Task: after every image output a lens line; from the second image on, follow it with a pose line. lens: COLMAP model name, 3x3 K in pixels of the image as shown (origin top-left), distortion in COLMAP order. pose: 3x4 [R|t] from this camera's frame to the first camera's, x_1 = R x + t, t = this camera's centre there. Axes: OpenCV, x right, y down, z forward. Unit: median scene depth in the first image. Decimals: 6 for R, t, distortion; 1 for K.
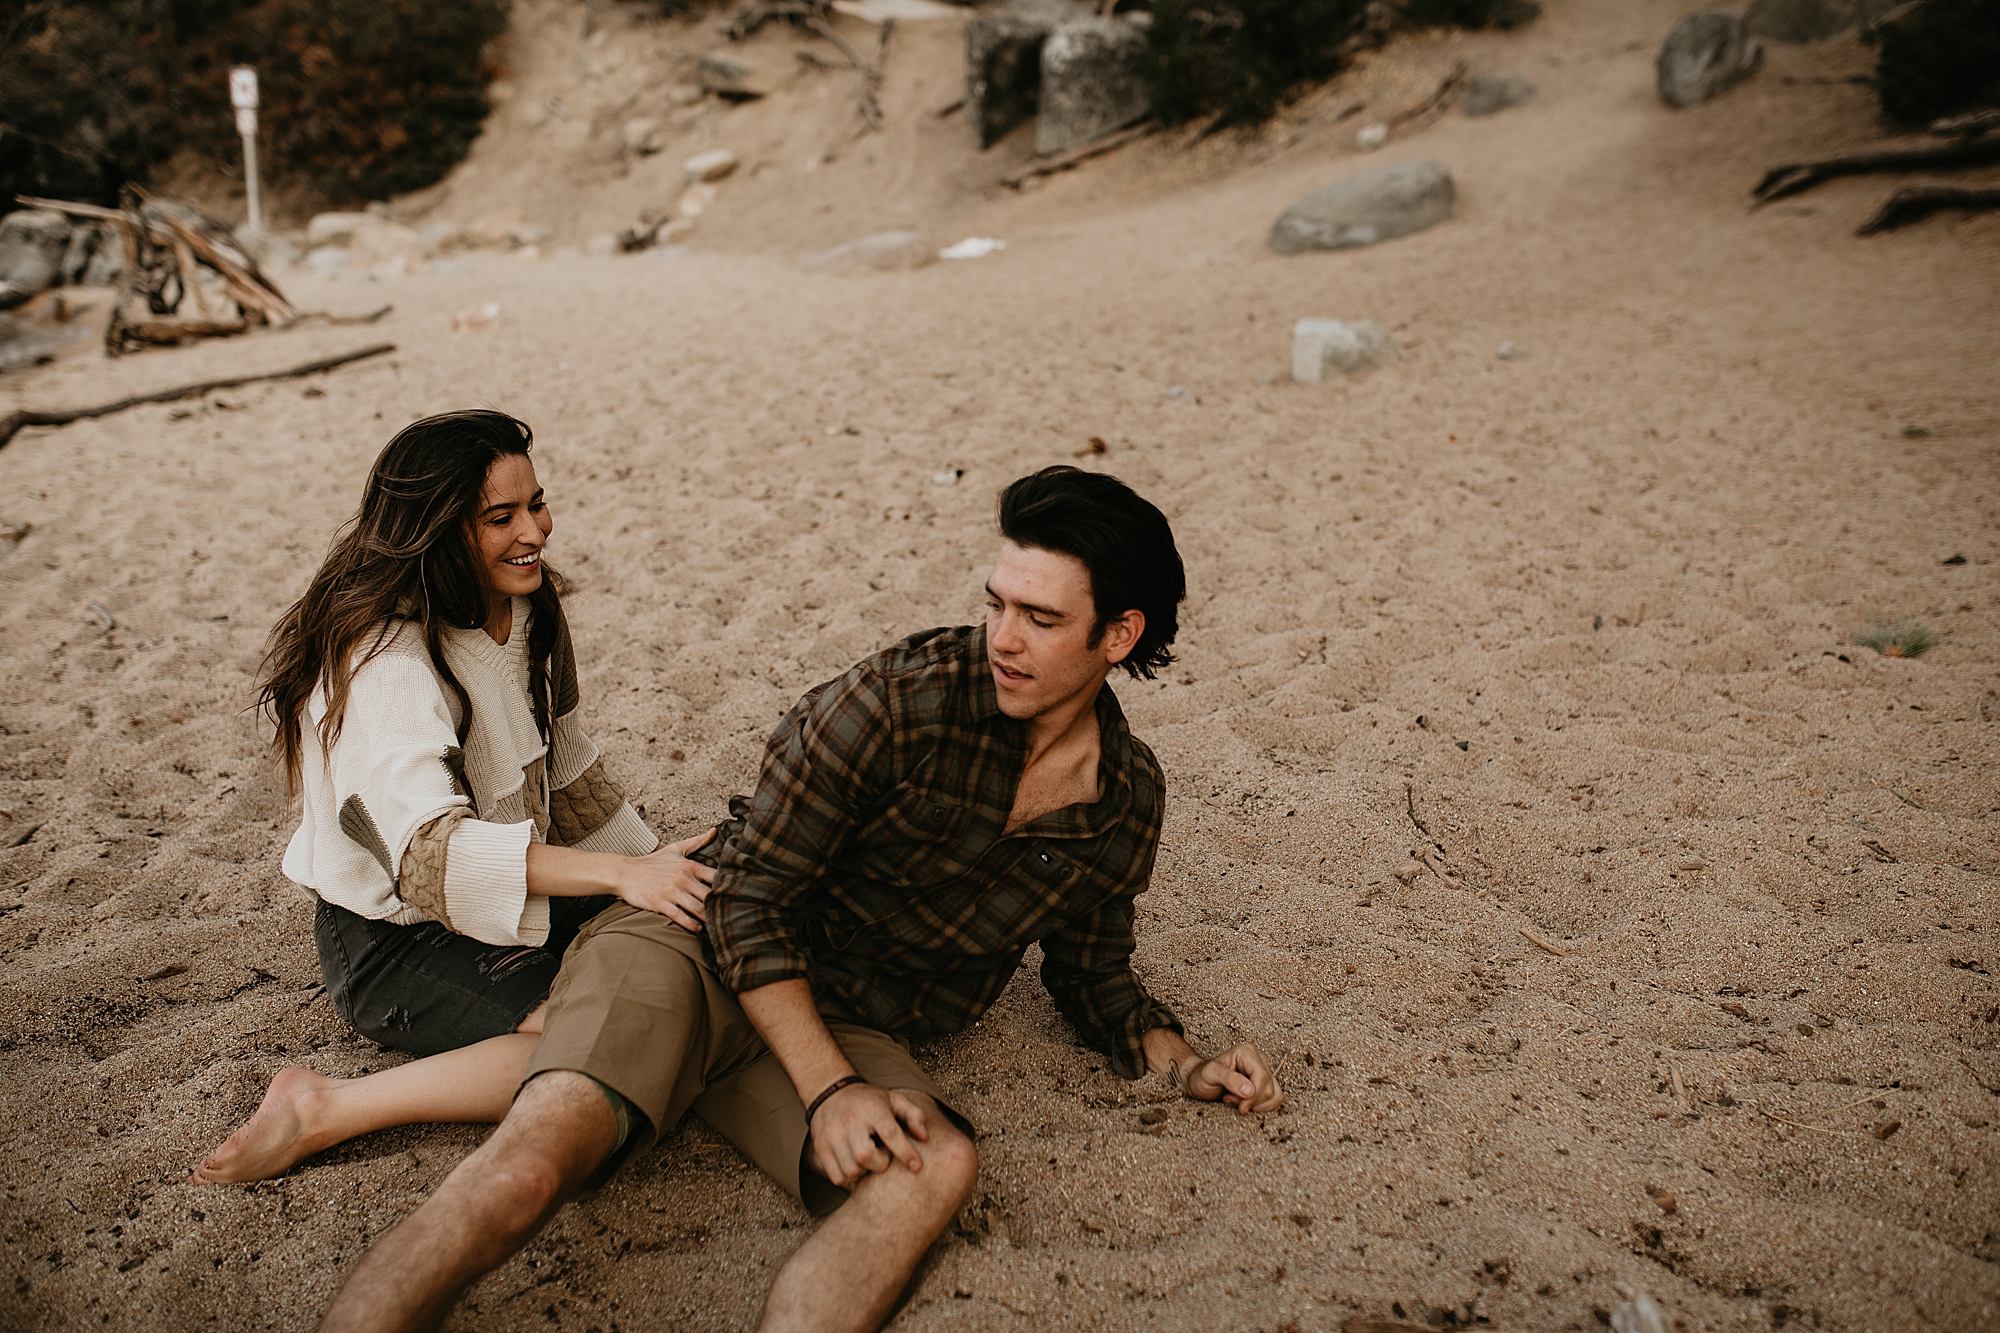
lens RADIAL K [[1905.4, 0, 1005.0], [0, 1905.4, 687.5], [0, 0, 1]] dist [-0.060240, 0.092835]
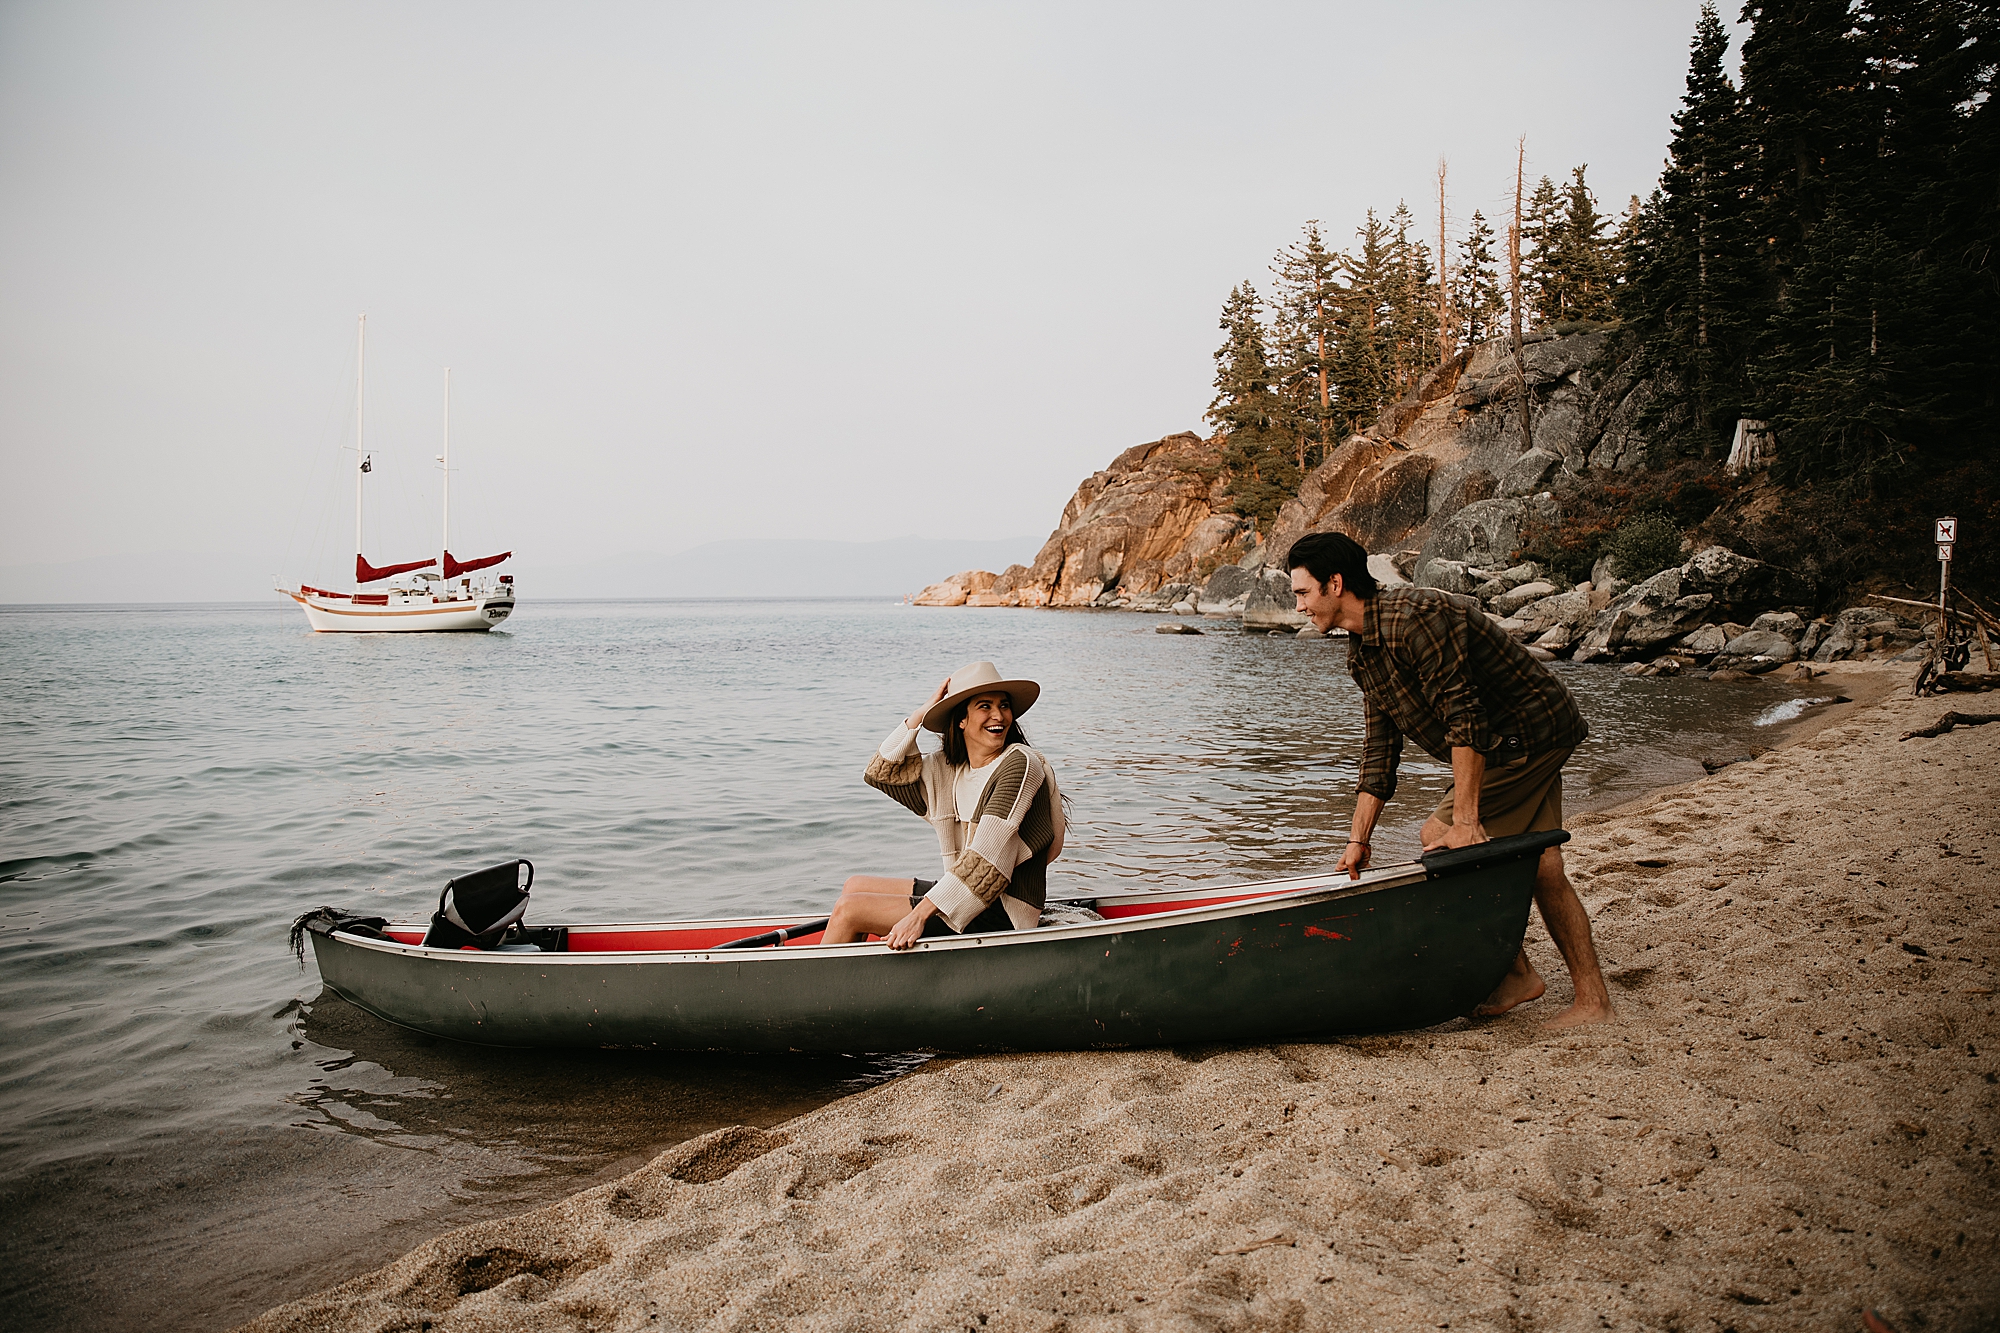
lens RADIAL K [[1372.1, 0, 1000.0], [0, 1372.1, 666.5], [0, 0, 1]] dist [-0.108380, 0.089264]
pose [[0.620551, 0.038685, -0.783211, -0.091745], [-0.206956, 0.971450, -0.115993, 0.079105], [0.756364, 0.234070, 0.610840, -0.220413]]
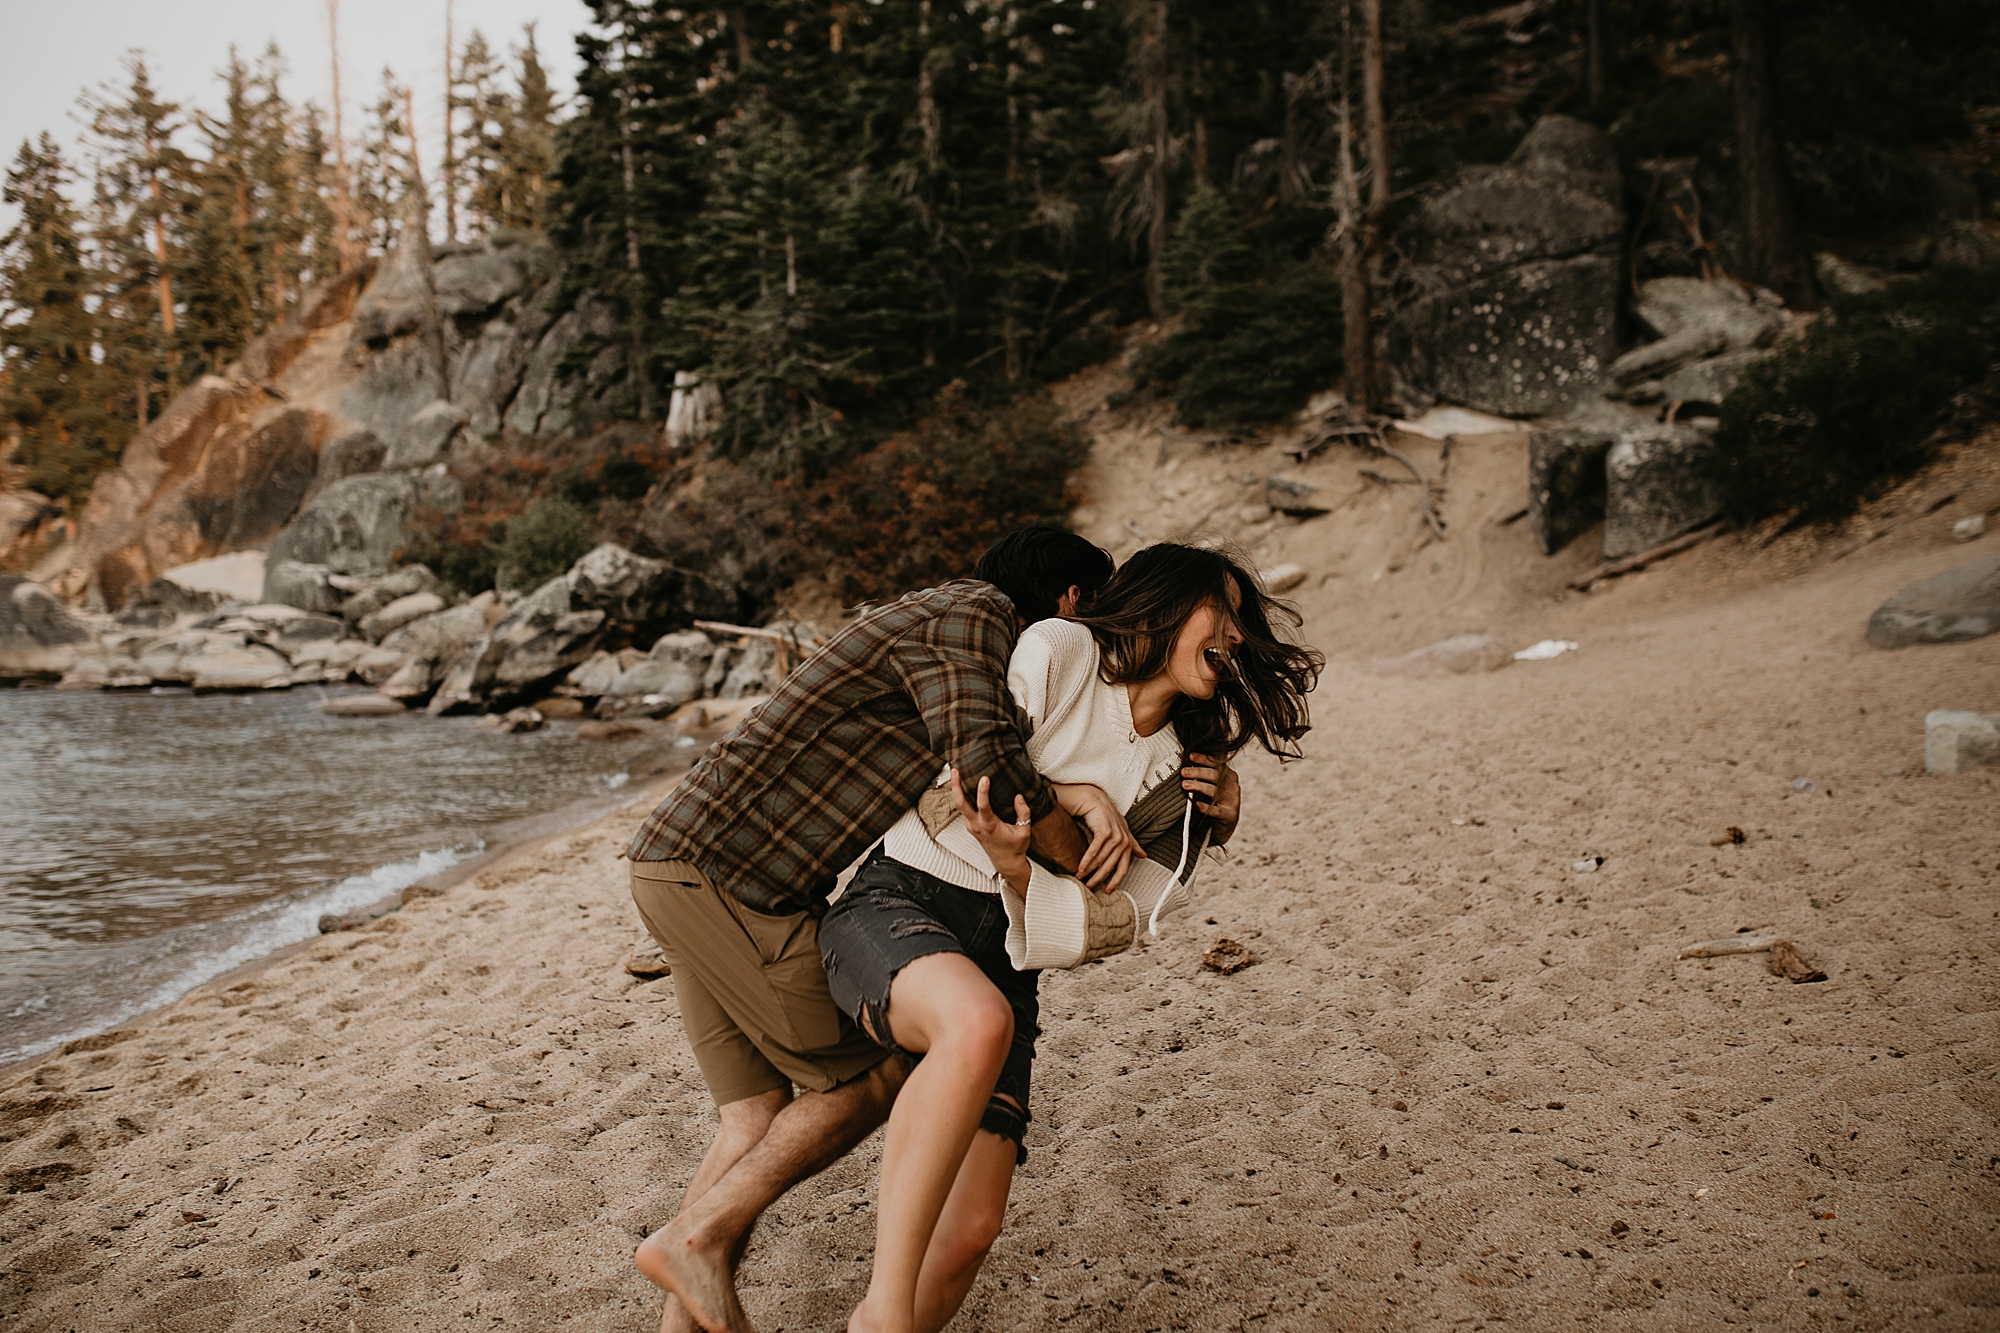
lens RADIAL K [[1905.4, 0, 1005.0], [0, 1905.4, 687.5], [0, 0, 1]] dist [-0.060240, 0.092835]
pose [[0.961452, -0.016529, -0.274477, -0.021837], [-0.041205, 0.978260, -0.203246, 0.007769], [0.271870, 0.206721, 0.939869, -0.032545]]
